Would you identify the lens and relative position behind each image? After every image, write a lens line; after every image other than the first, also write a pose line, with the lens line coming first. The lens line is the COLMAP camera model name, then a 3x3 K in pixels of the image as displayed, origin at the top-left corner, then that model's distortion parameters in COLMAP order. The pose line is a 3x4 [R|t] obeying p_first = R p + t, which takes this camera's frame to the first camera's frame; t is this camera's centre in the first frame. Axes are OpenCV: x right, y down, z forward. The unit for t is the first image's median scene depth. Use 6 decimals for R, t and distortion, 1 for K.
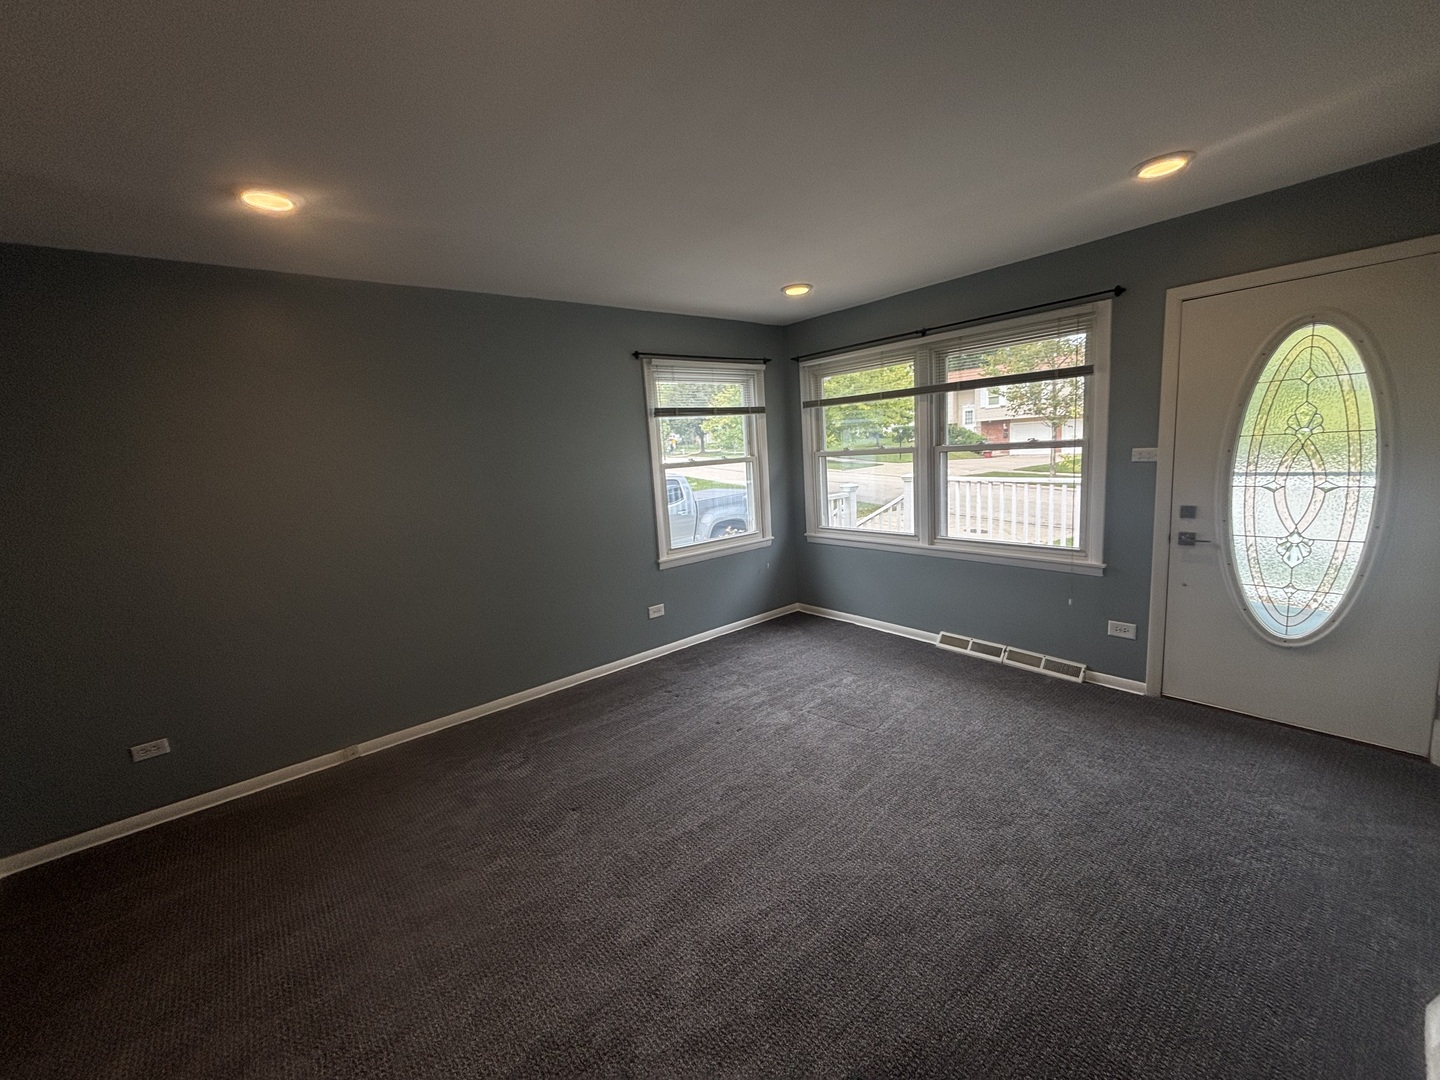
lens RADIAL K [[576.1, 0, 720.0], [0, 576.1, 540.0], [0, 0, 1]] dist [0.001914, -0.000204]
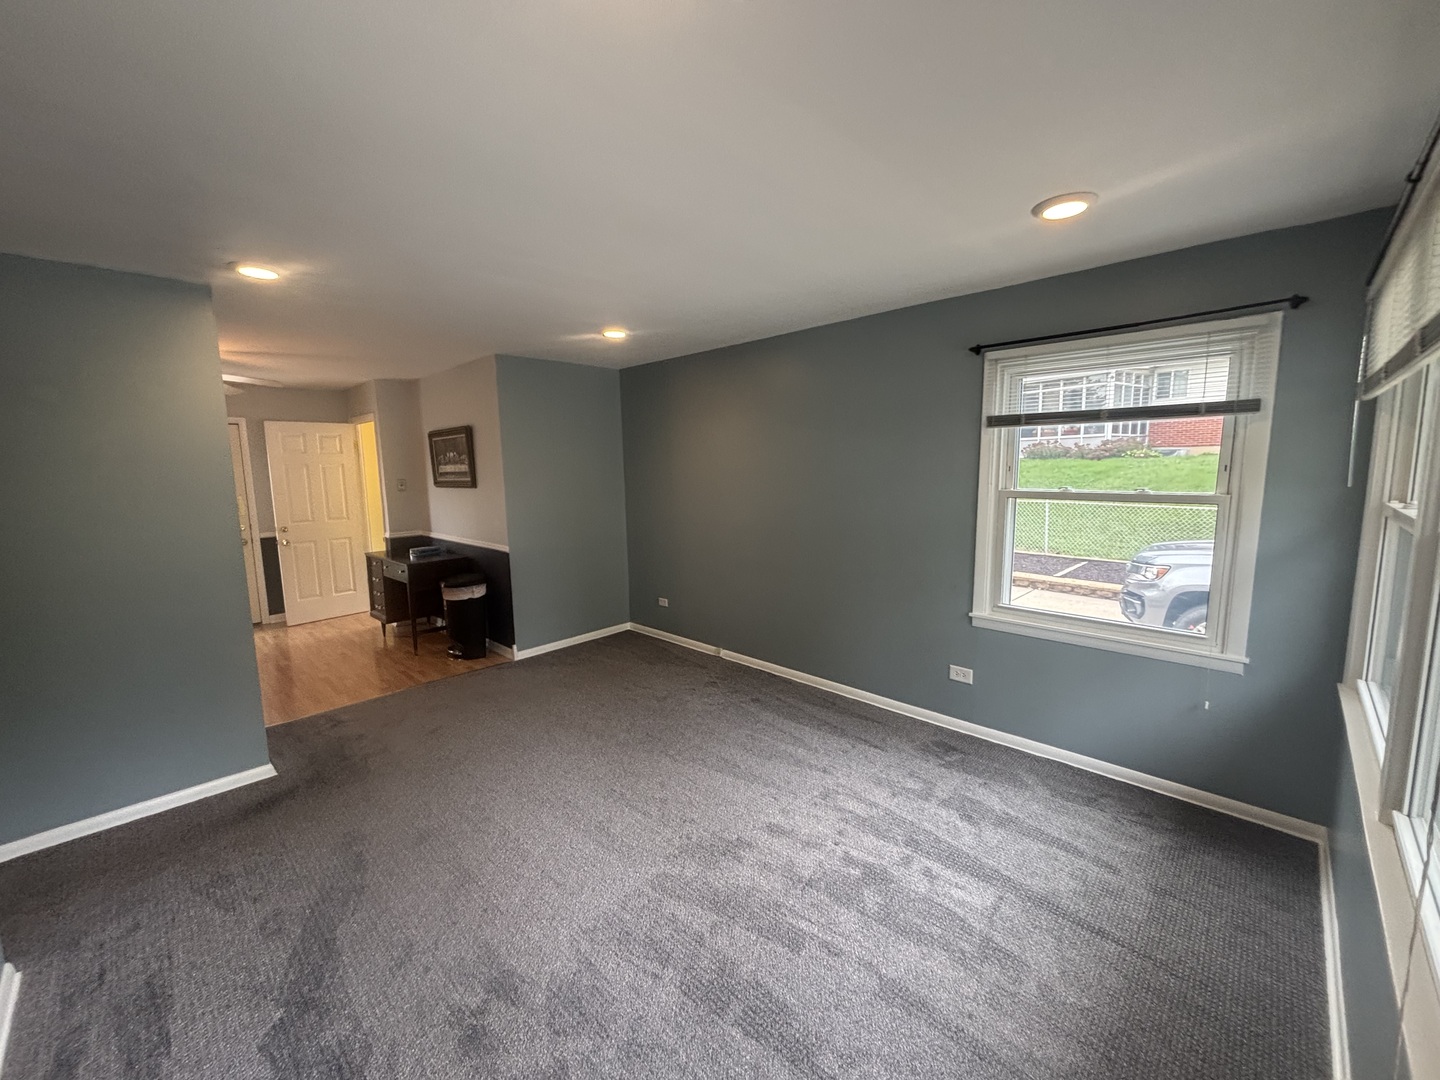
lens RADIAL K [[576.1, 0, 720.0], [0, 576.1, 540.0], [0, 0, 1]] dist [0.001914, -0.000204]
pose [[0.102746, 0.189701, -0.976451, 0.620946], [-0.155865, 0.972591, 0.172550, -0.146778], [0.982420, 0.134466, 0.129497, 0.577914]]
